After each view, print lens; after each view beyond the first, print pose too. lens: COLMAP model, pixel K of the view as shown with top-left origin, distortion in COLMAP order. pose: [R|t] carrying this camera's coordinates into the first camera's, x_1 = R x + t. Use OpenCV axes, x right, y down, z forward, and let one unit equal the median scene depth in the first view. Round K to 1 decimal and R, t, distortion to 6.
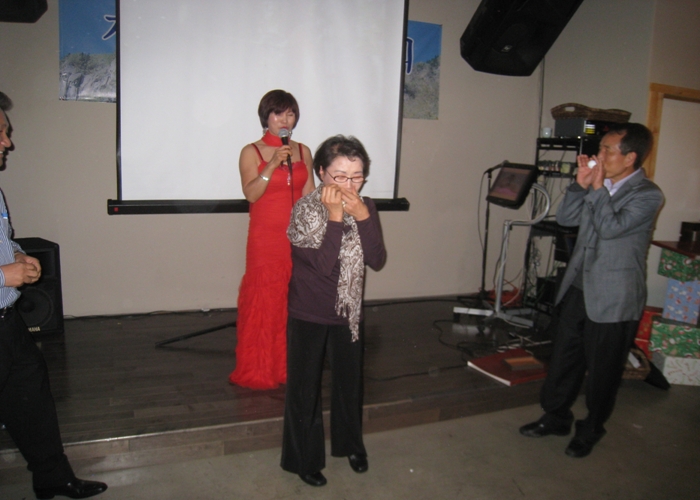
lens RADIAL K [[601.3, 0, 350.5], [0, 601.3, 250.6], [0, 0, 1]] dist [-0.167810, 0.122994]
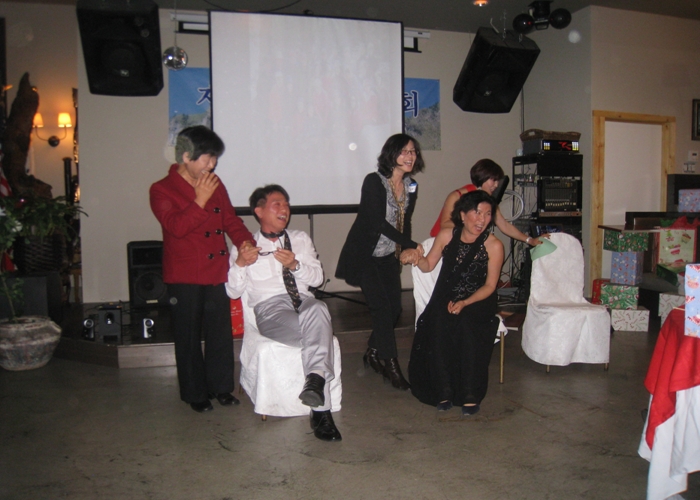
lens RADIAL K [[601.3, 0, 340.5], [0, 601.3, 251.8], [0, 0, 1]] dist [-0.167810, 0.122994]
pose [[0.992443, -0.039783, -0.116078, 0.079722], [0.028568, 0.994901, -0.096730, 0.143314], [0.119335, 0.092683, 0.988519, -0.357174]]
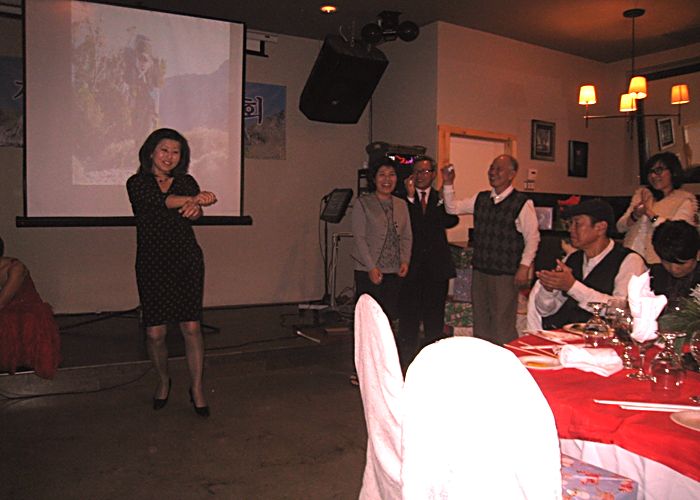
lens RADIAL K [[601.3, 0, 347.0], [0, 601.3, 249.8], [0, 0, 1]] dist [-0.167810, 0.122994]
pose [[0.991576, -0.031740, 0.125579, 0.125136], [0.044625, 0.993869, -0.101162, 0.118531], [-0.121598, 0.105914, 0.986912, -0.285029]]
